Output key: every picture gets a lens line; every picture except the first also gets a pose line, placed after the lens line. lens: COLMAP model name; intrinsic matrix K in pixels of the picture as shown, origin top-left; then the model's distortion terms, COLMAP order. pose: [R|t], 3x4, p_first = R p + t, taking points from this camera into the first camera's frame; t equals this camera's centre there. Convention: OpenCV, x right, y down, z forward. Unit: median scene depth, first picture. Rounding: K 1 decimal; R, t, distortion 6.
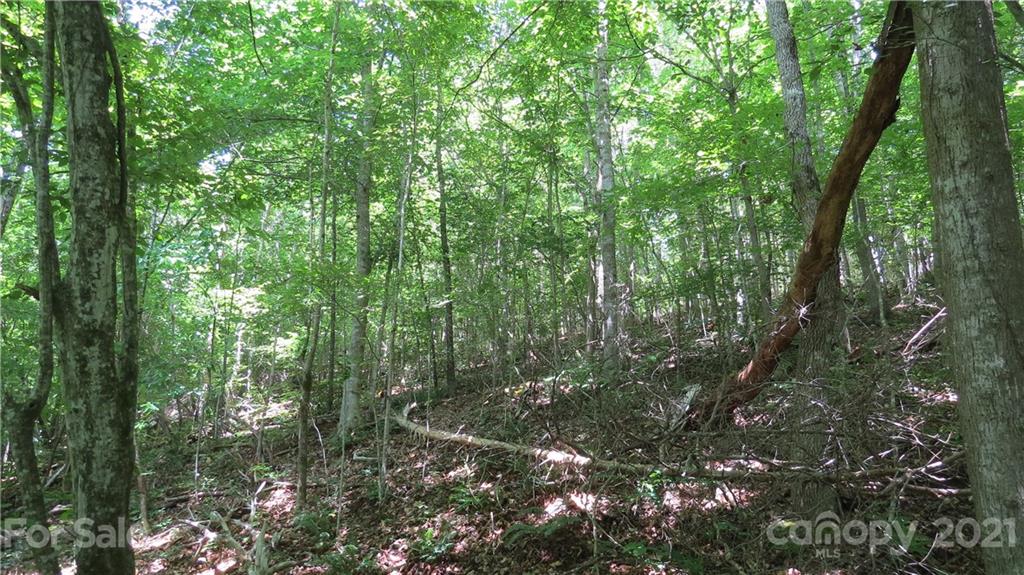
lens RADIAL K [[720.0, 0, 512.0], [0, 720.0, 287.5], [0, 0, 1]] dist [-0.020427, -0.000604]
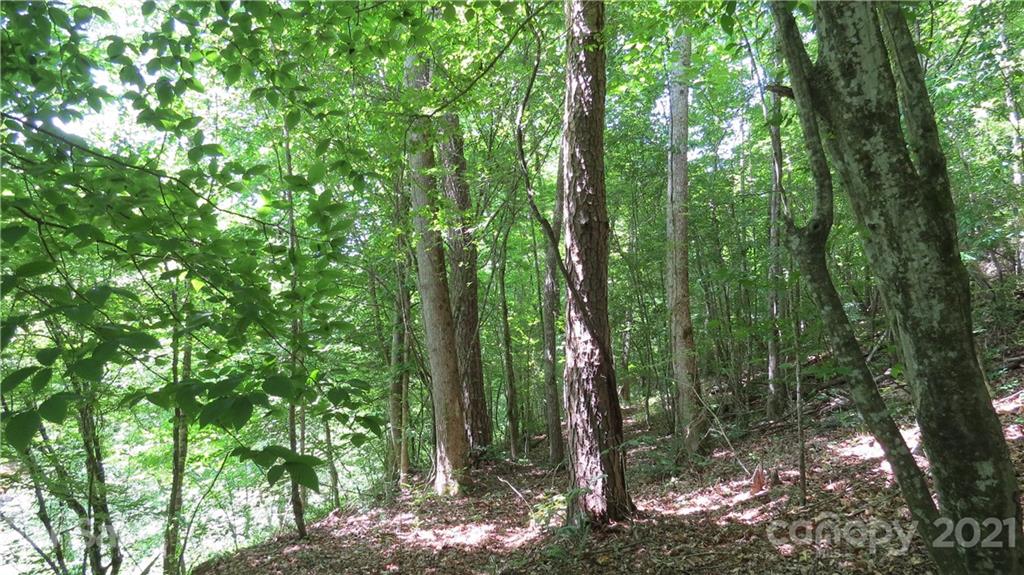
lens RADIAL K [[720.0, 0, 512.0], [0, 720.0, 287.5], [0, 0, 1]] dist [-0.020427, -0.000604]
pose [[0.514092, -0.101725, -0.851681, -0.173371], [0.251637, 0.967138, 0.036378, 0.111418], [0.819993, -0.233016, 0.522796, 0.285429]]
